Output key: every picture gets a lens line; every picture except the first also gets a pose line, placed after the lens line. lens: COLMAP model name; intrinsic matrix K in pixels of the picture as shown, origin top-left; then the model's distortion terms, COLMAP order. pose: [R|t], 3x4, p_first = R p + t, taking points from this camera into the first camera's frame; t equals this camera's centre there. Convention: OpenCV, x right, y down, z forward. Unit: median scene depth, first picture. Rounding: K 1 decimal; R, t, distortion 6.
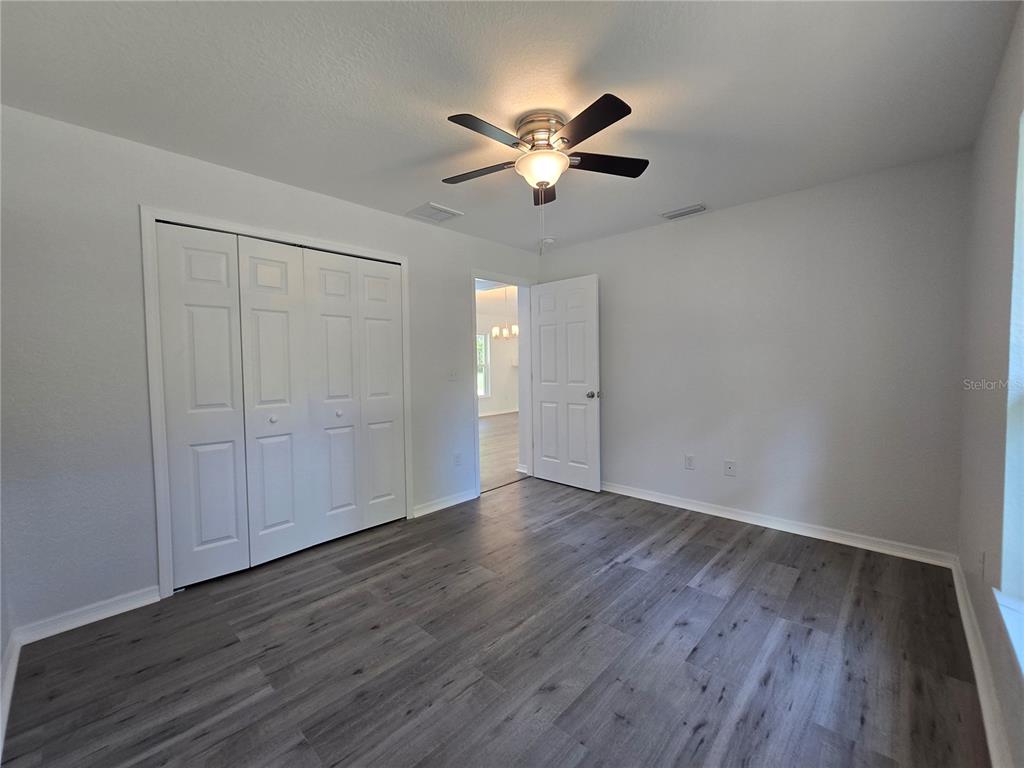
lens RADIAL K [[422.7, 0, 513.0], [0, 422.7, 379.2], [0, 0, 1]] dist [-0.003406, 0.000303]
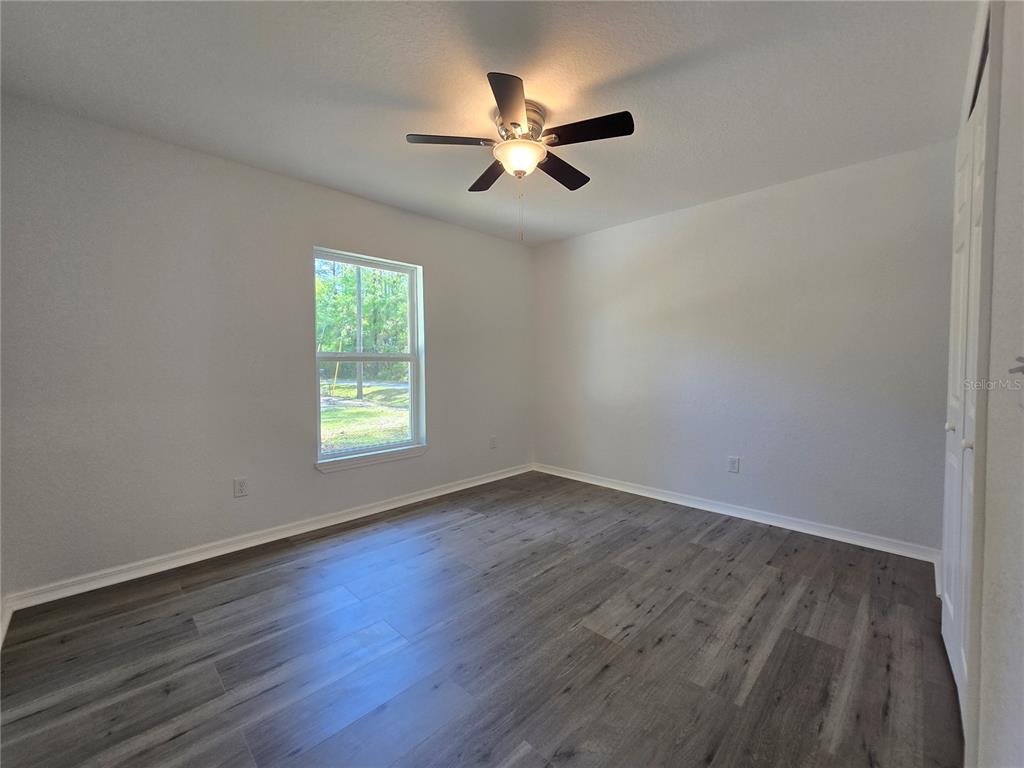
lens RADIAL K [[422.7, 0, 513.0], [0, 422.7, 379.2], [0, 0, 1]] dist [-0.003406, 0.000303]
pose [[-0.999566, 0.017152, 0.023952, 0.070841], [0.018829, 0.997254, 0.071622, -0.039405], [-0.022658, 0.072042, -0.997144, 2.110796]]
